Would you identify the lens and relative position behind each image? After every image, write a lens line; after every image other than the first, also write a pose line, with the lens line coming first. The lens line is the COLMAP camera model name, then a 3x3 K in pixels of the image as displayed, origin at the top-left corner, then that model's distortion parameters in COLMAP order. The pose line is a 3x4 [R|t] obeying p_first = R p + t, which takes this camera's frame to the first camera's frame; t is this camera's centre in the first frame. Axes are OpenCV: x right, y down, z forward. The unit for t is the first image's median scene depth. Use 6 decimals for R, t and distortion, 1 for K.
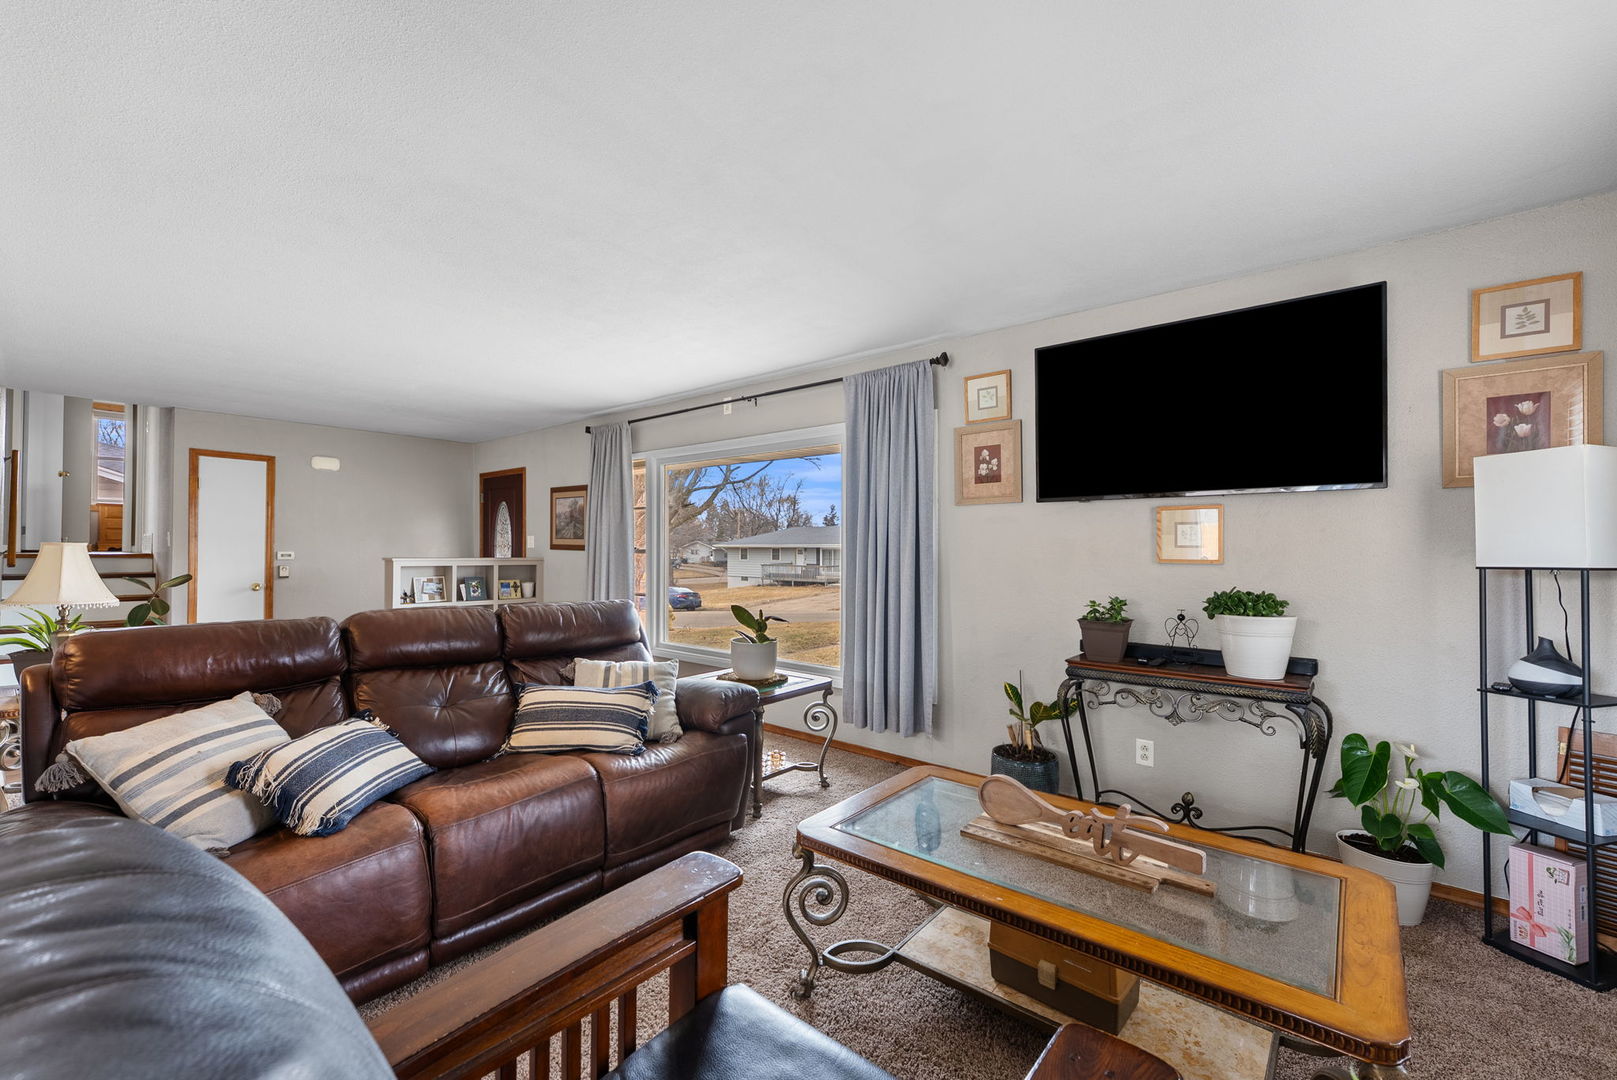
lens RADIAL K [[652.5, 0, 813.9], [0, 652.5, 540.0], [0, 0, 1]] dist [-0.003321, 0.000191]
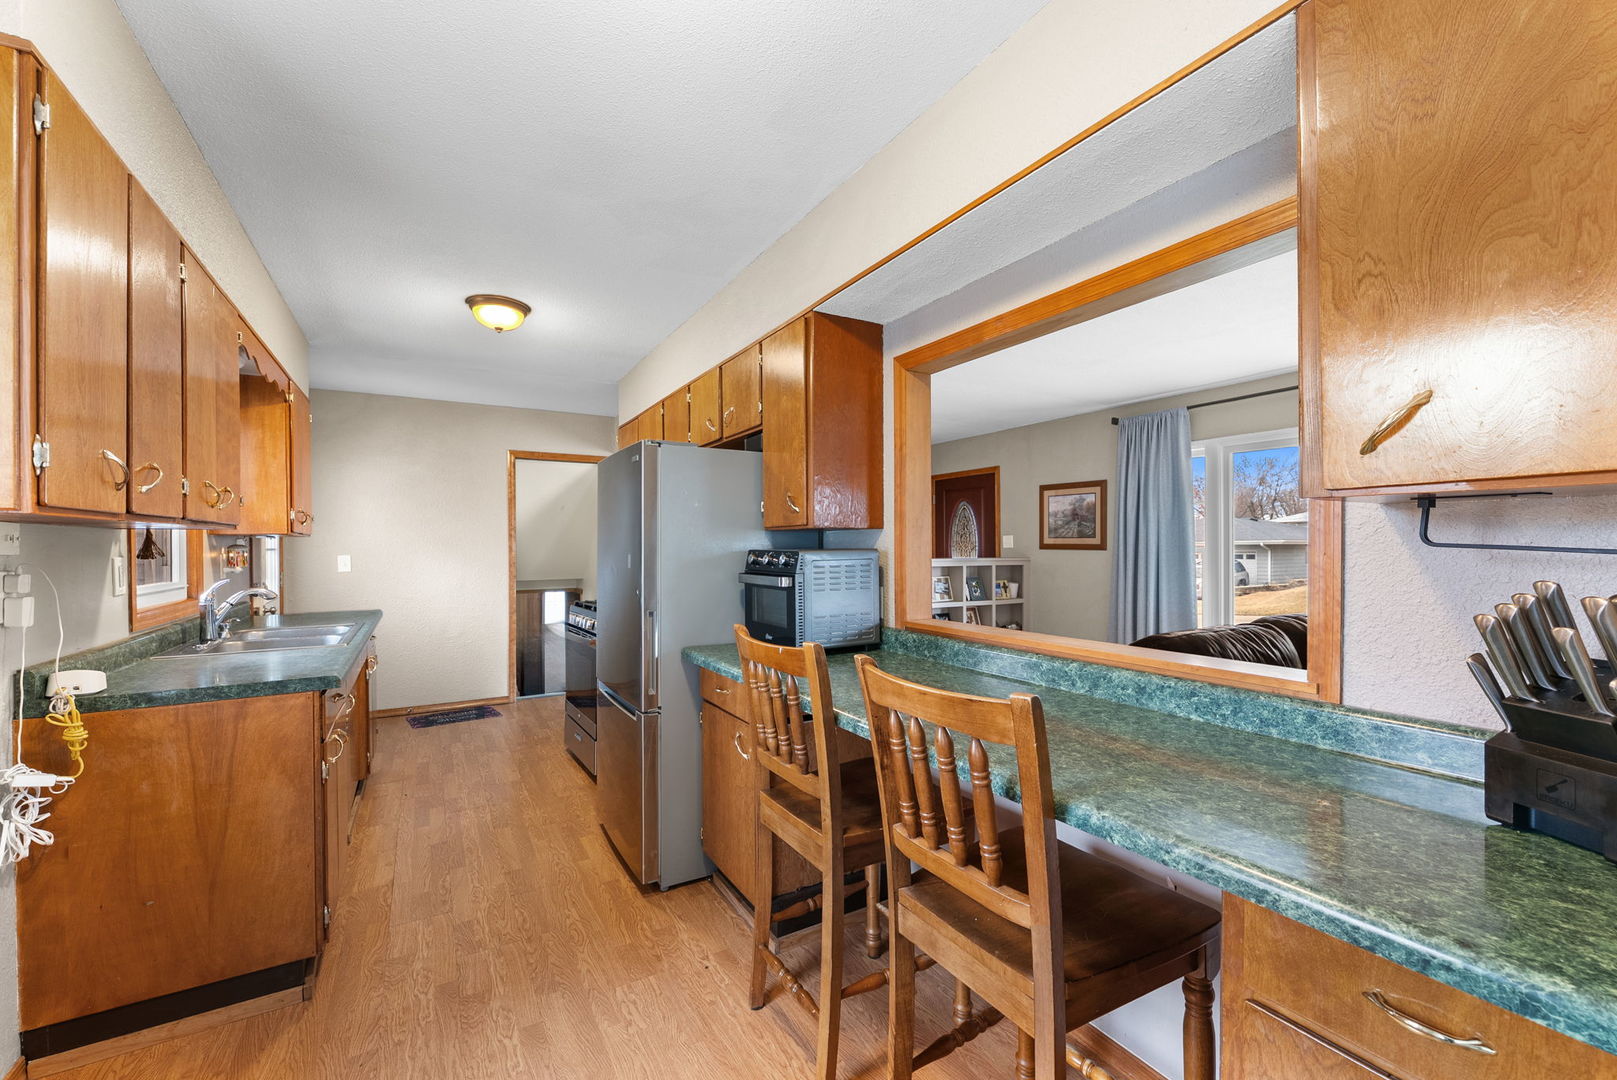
lens RADIAL K [[652.5, 0, 818.2], [0, 652.5, 552.1], [0, 0, 1]] dist [-0.003321, 0.000191]
pose [[0.941225, -0.006133, -0.337724, -0.410814], [0.012683, 0.999772, 0.017190, -0.002148], [0.337541, -0.020463, 0.941088, -0.025757]]
